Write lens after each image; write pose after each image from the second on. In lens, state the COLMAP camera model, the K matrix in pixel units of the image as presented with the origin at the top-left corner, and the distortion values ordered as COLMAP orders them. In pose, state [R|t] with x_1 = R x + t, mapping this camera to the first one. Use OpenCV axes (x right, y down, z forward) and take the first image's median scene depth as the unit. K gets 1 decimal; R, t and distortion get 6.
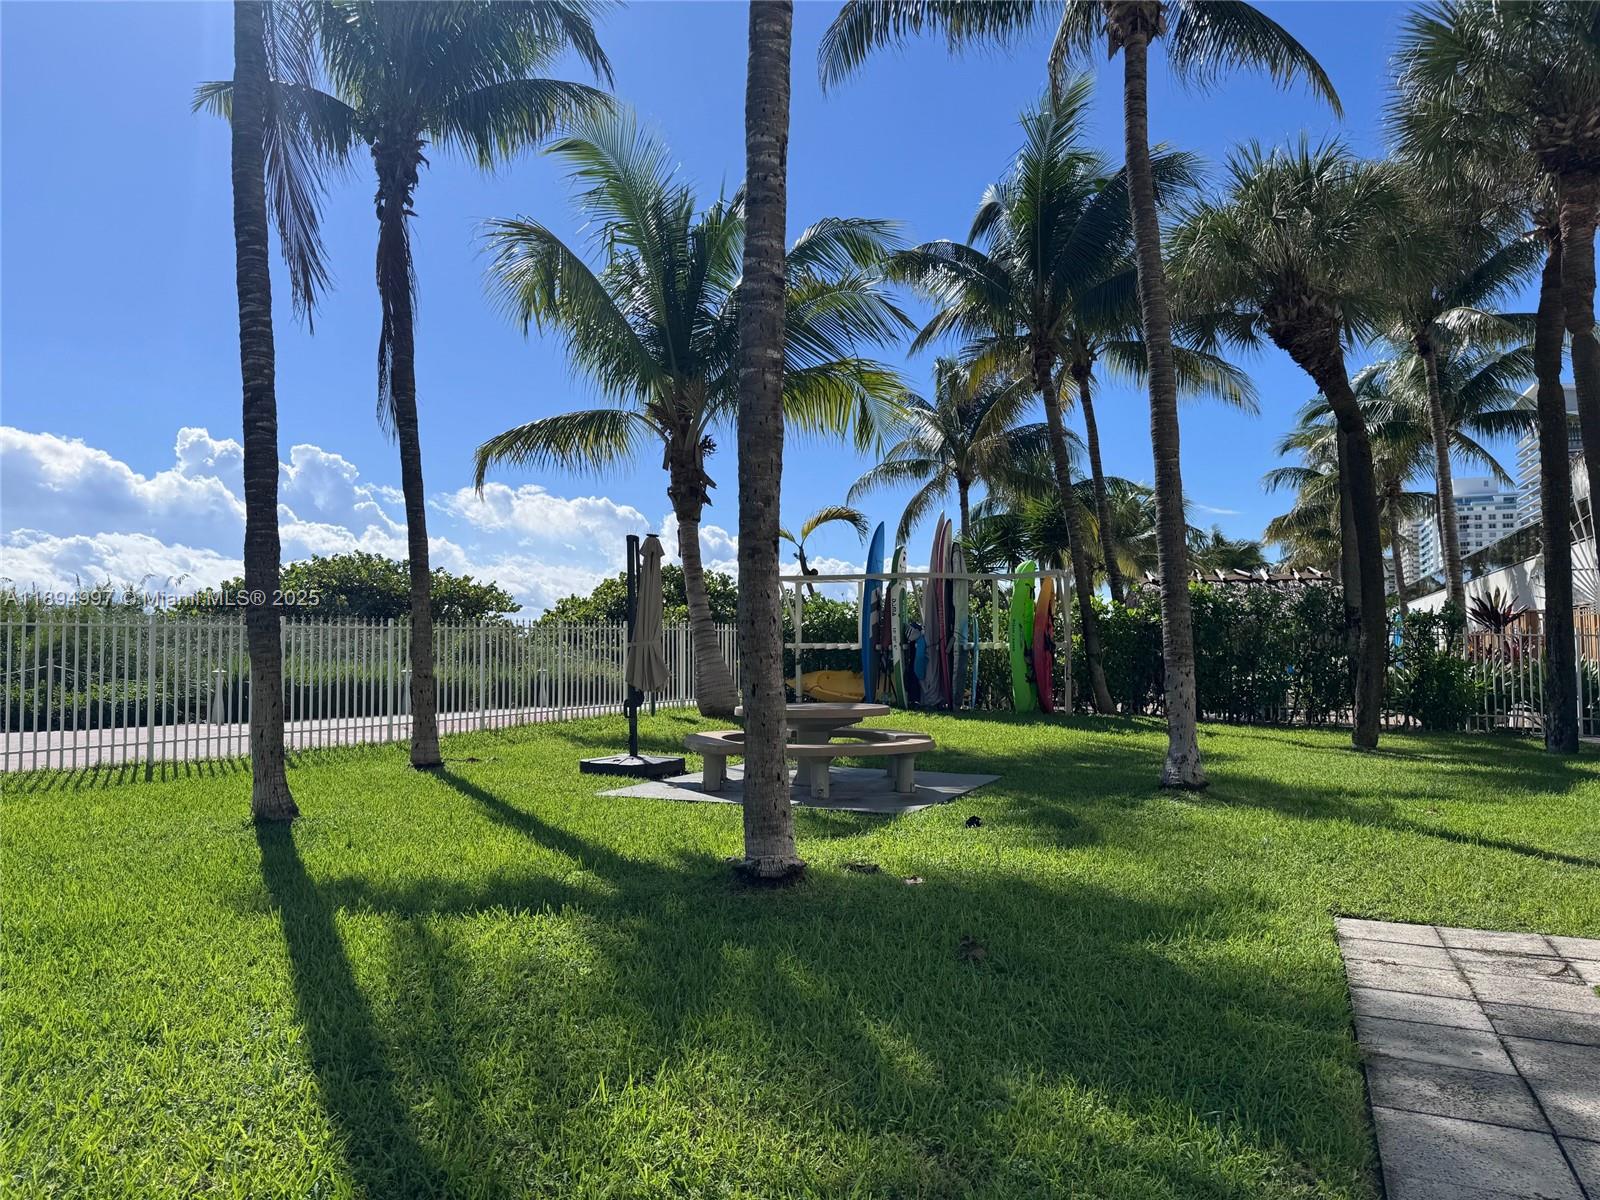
lens RADIAL K [[1102.5, 0, 800.0], [0, 1102.5, 600.0], [0, 0, 1]] dist [0.024221, -0.000063]
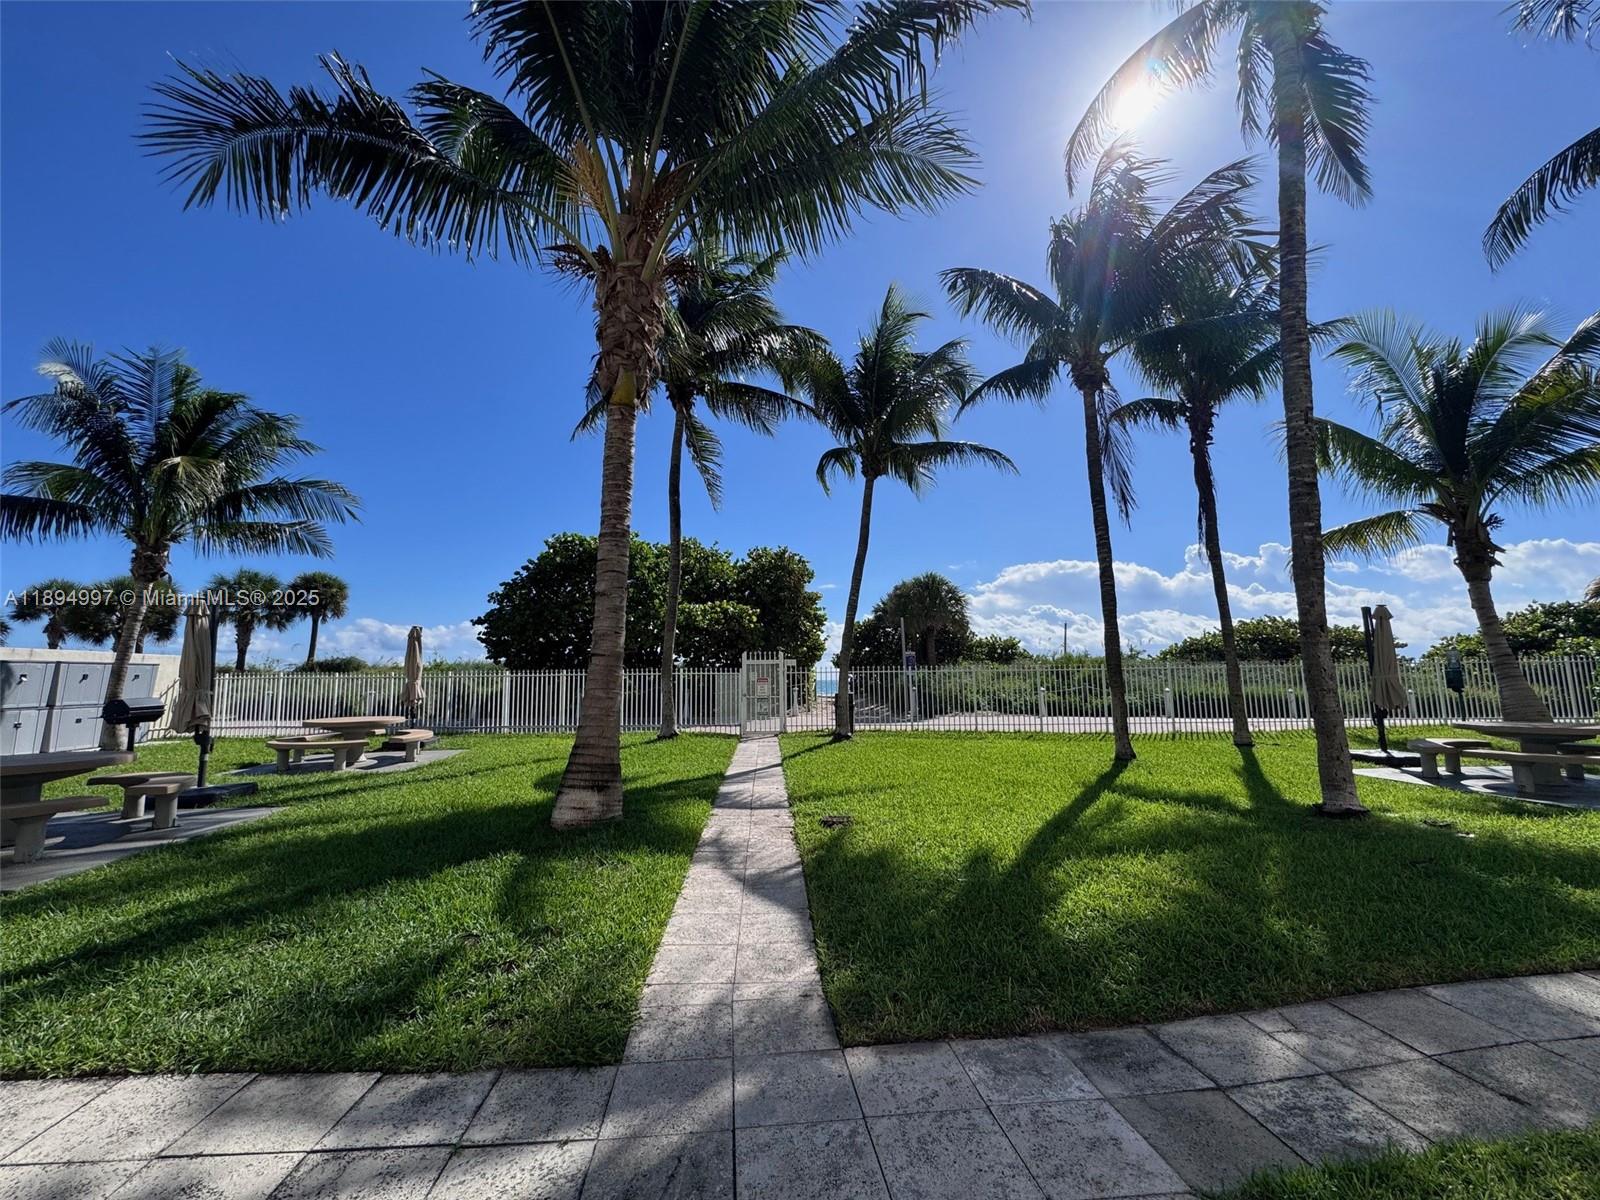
lens RADIAL K [[636.7, 0, 800.0], [0, 636.7, 600.0], [0, 0, 1]] dist [-0.008738, -0.000003]
pose [[0.478344, -0.109166, -0.871361, 0.164368], [0.045740, 0.993994, -0.099420, -0.010915], [0.876980, 0.007701, 0.480464, -0.085809]]
